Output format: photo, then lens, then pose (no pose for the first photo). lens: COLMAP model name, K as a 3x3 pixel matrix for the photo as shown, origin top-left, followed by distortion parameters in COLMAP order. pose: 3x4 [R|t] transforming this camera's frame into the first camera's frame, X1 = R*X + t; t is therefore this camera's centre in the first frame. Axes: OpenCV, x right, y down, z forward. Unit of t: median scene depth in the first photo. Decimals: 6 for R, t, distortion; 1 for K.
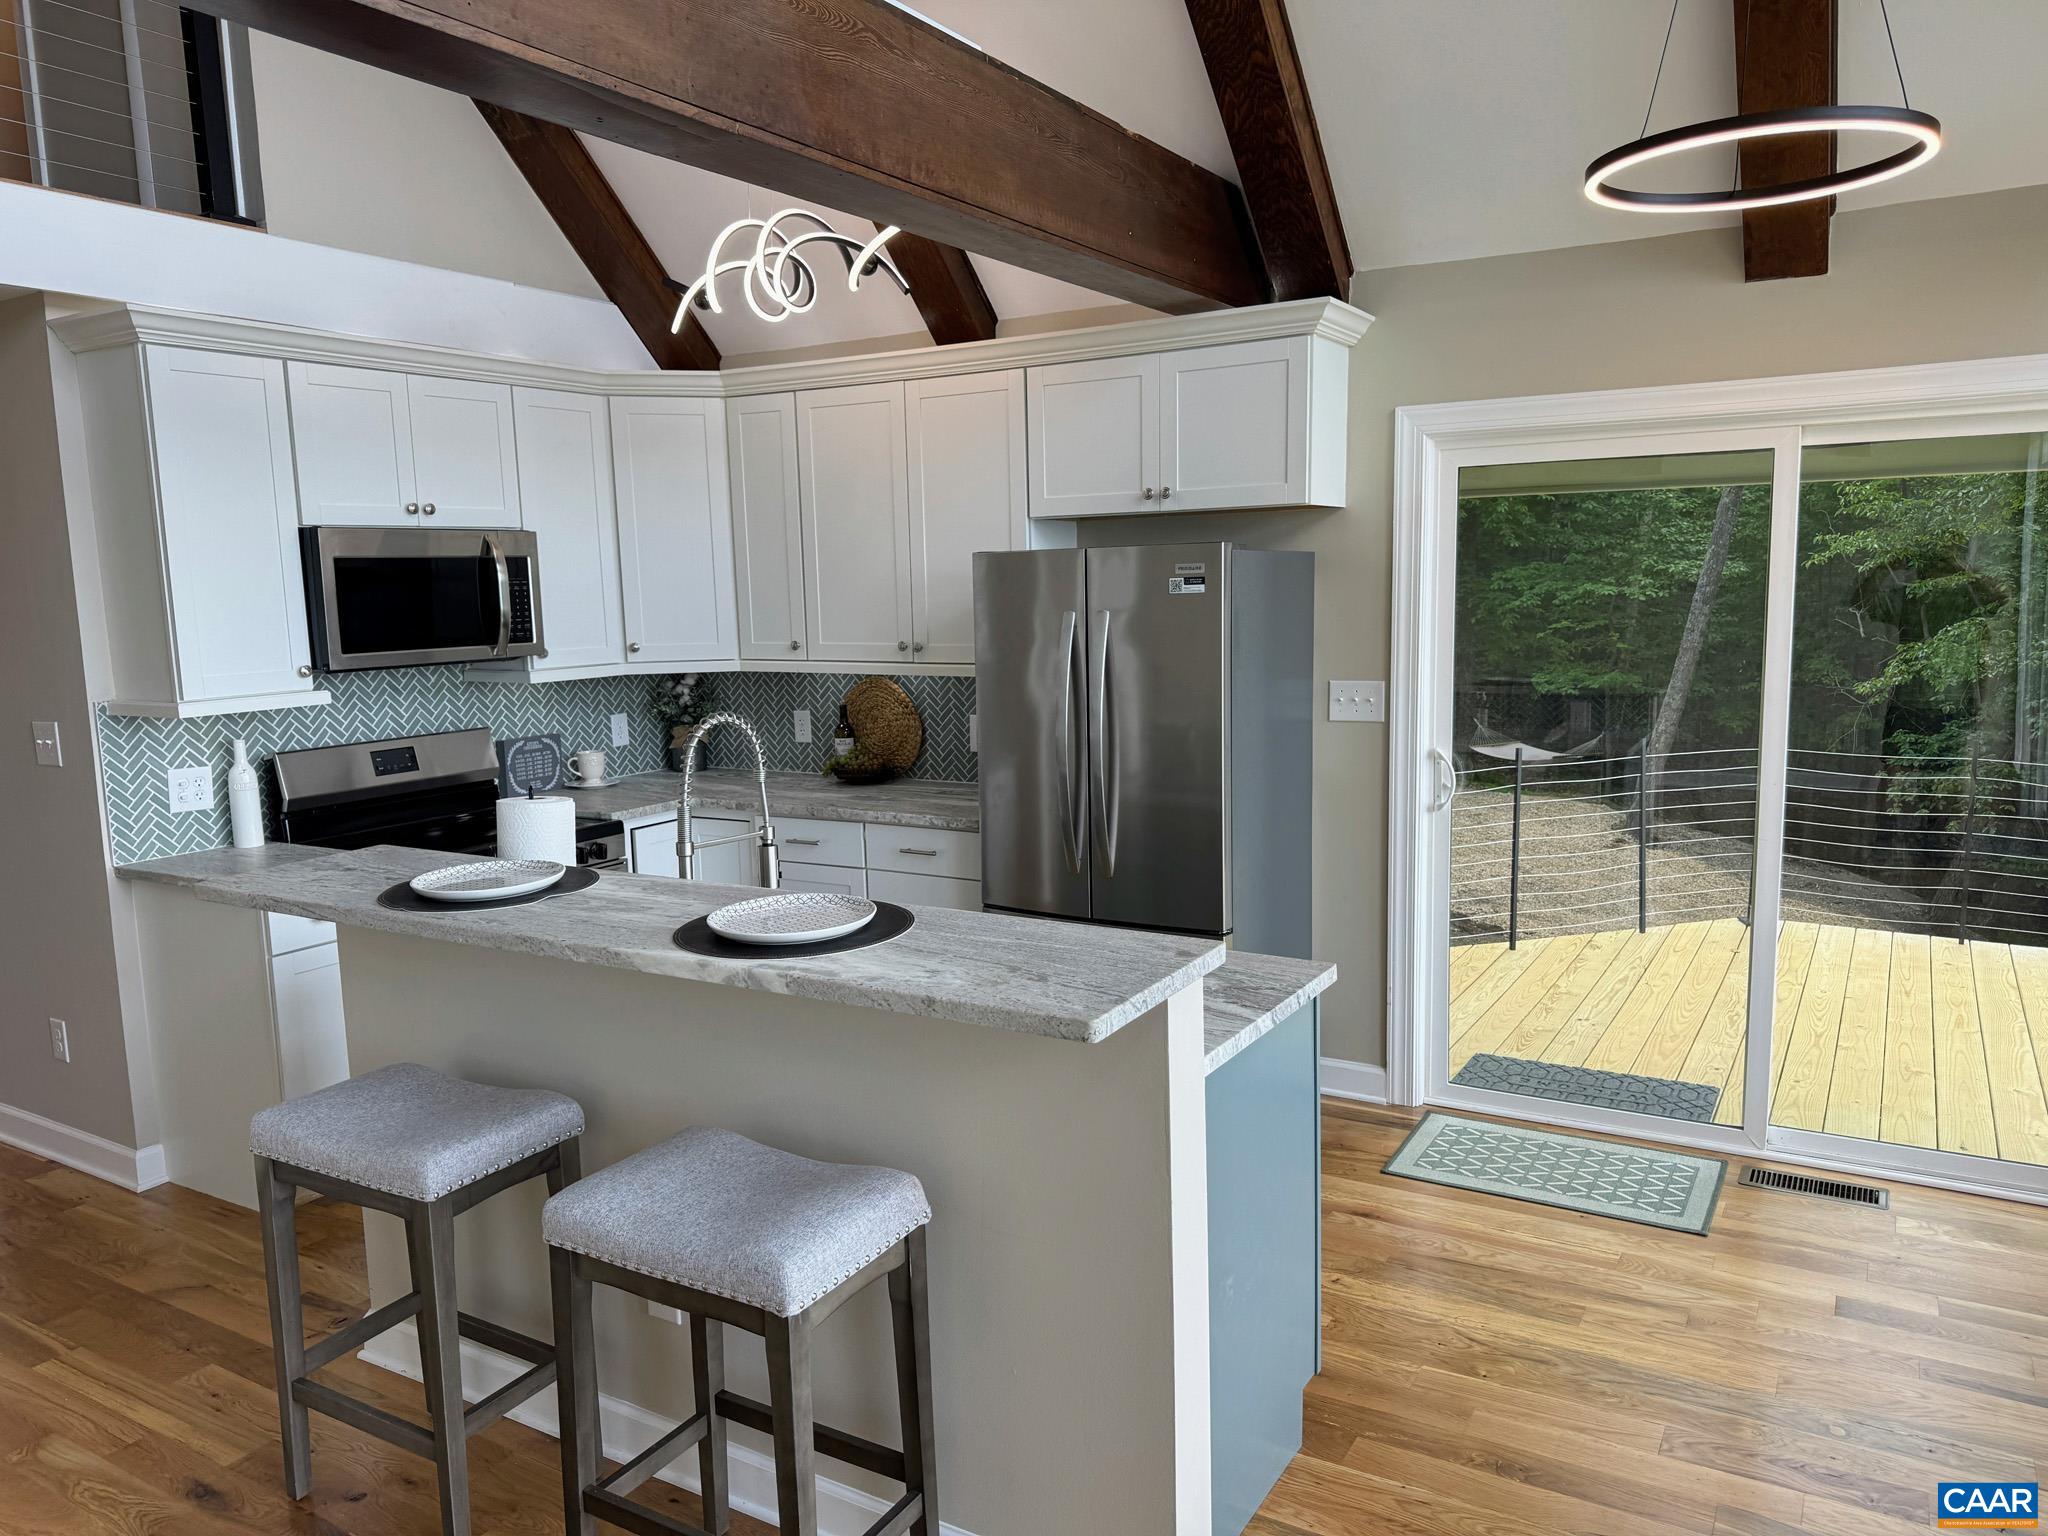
lens RADIAL K [[1435.2, 0, 1033.2], [0, 1435.2, 762.4], [0, 0, 1]] dist [0.031379, -0.005716]
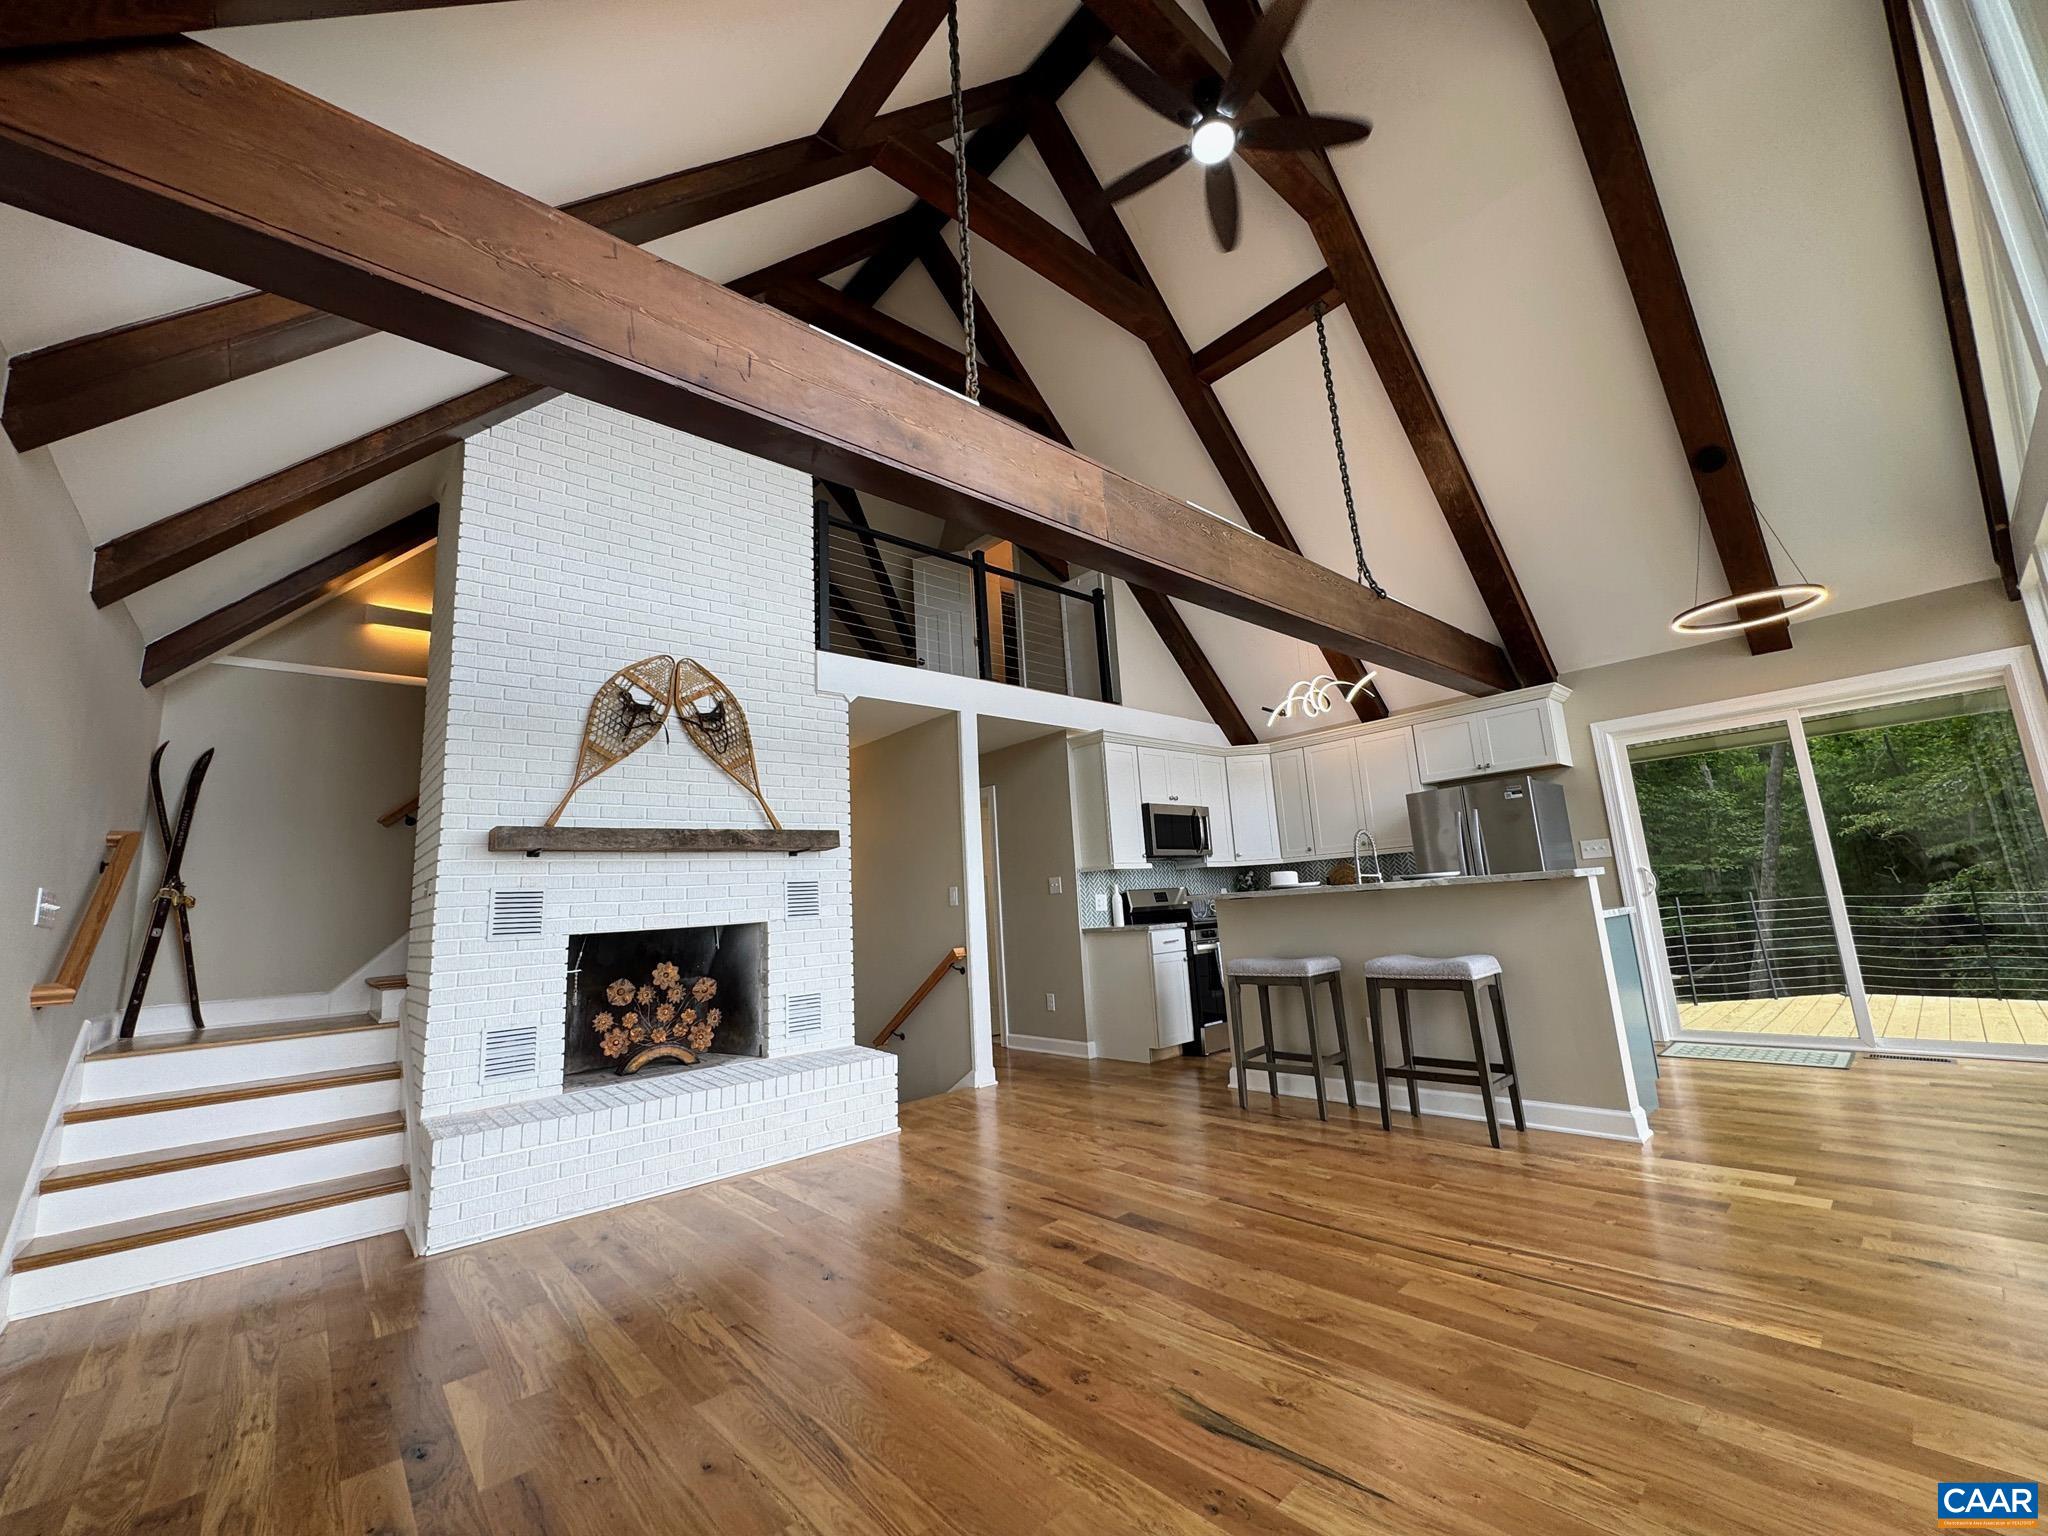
lens RADIAL K [[814.8, 0, 1025.0], [0, 814.8, 757.9], [0, 0, 1]] dist [-0.002669, 0.000123]
pose [[0.953813, -0.087292, -0.287437, -0.254098], [-0.002666, 0.954351, -0.298677, 0.208415], [0.300388, 0.285648, 0.910040, -0.477586]]
